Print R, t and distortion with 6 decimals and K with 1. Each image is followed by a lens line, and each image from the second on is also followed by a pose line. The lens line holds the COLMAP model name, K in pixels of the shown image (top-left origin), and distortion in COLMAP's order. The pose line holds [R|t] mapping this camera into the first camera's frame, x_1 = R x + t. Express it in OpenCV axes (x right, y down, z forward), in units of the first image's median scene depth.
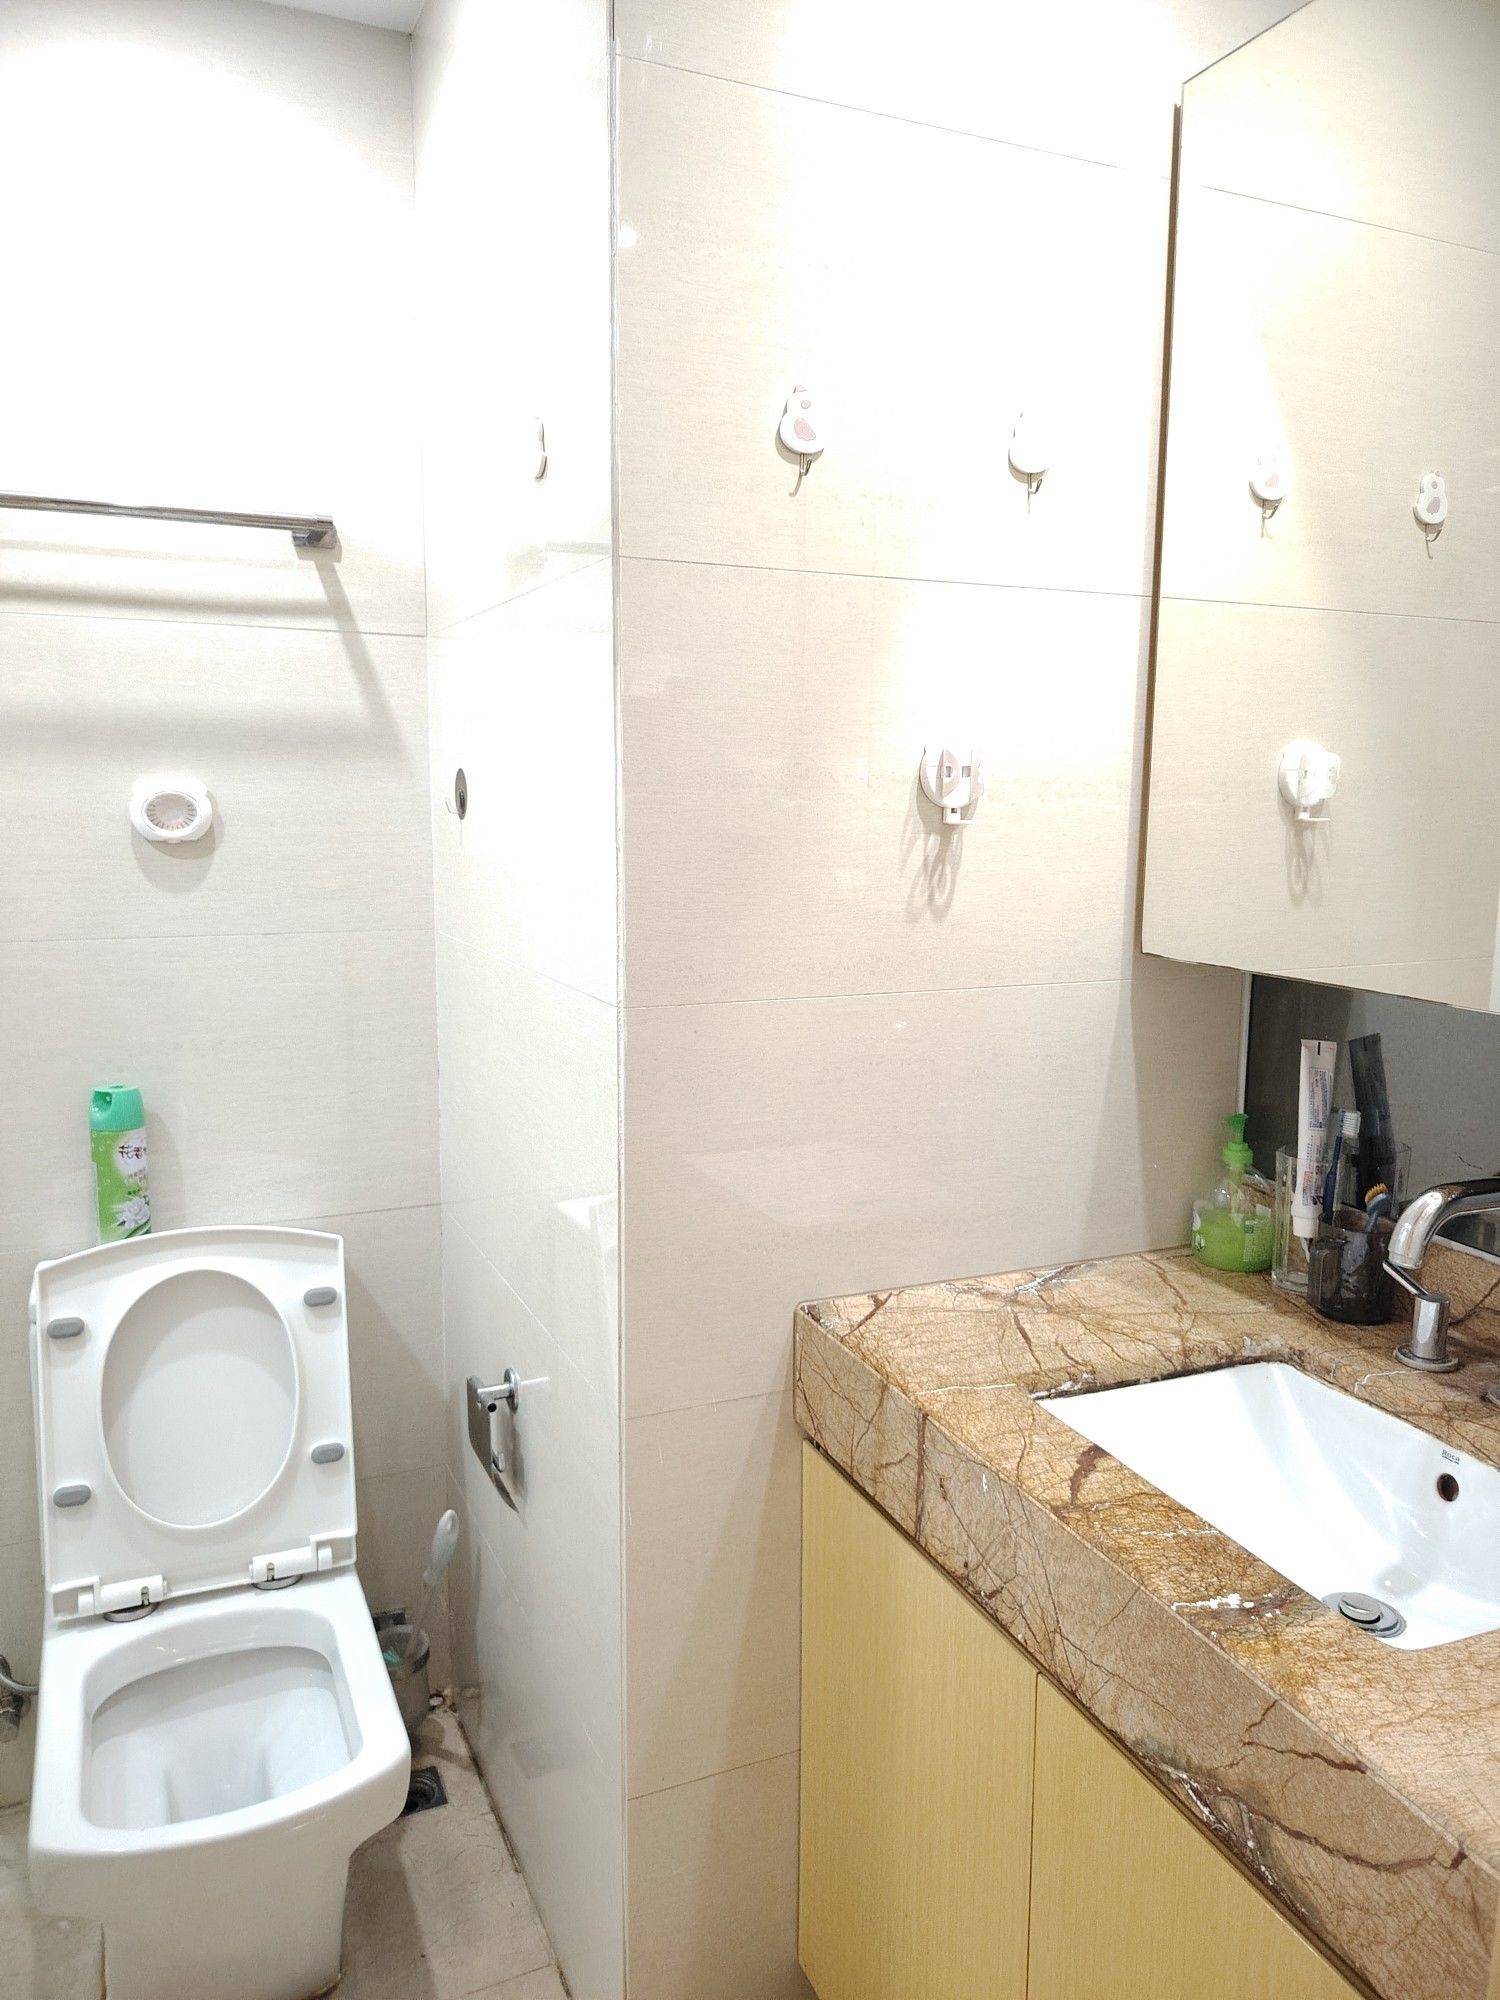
lens RADIAL K [[1412.0, 0, 758.6], [0, 1412.0, 997.6], [0, 0, 1]] dist [0.033071, -0.023883]
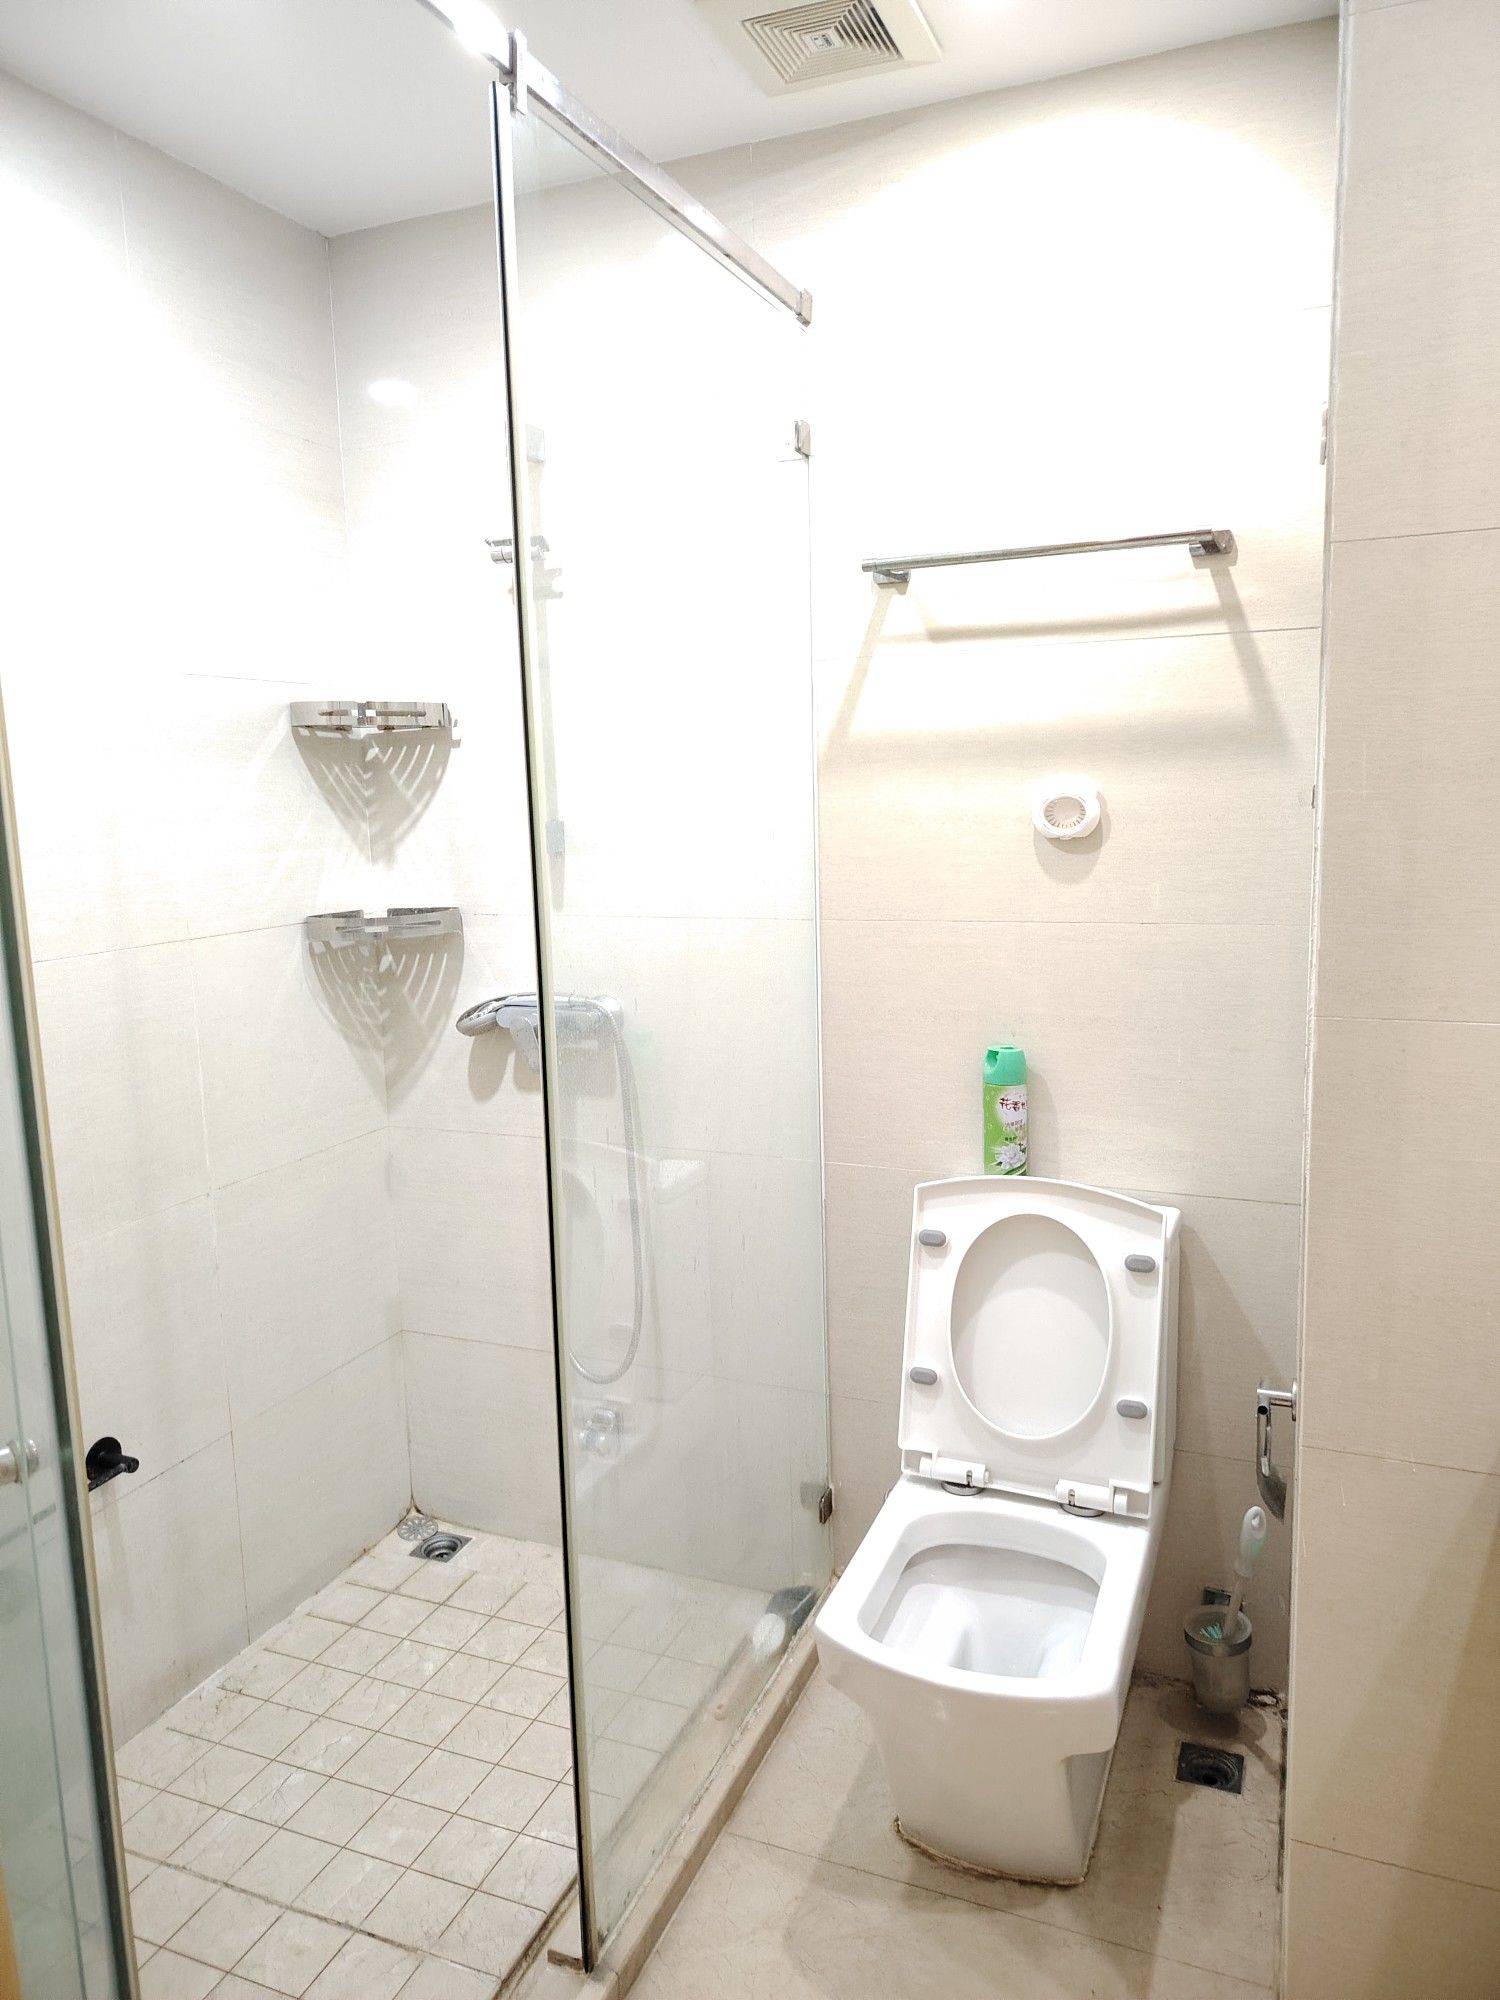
lens RADIAL K [[1412.0, 0, 759.3], [0, 1412.0, 992.2], [0, 0, 1]] dist [0.033071, -0.023883]
pose [[0.682027, 0.078693, -0.727081, 0.255695], [-0.073043, 0.996553, 0.039342, -0.014001], [0.727670, 0.026276, 0.685424, 0.052327]]
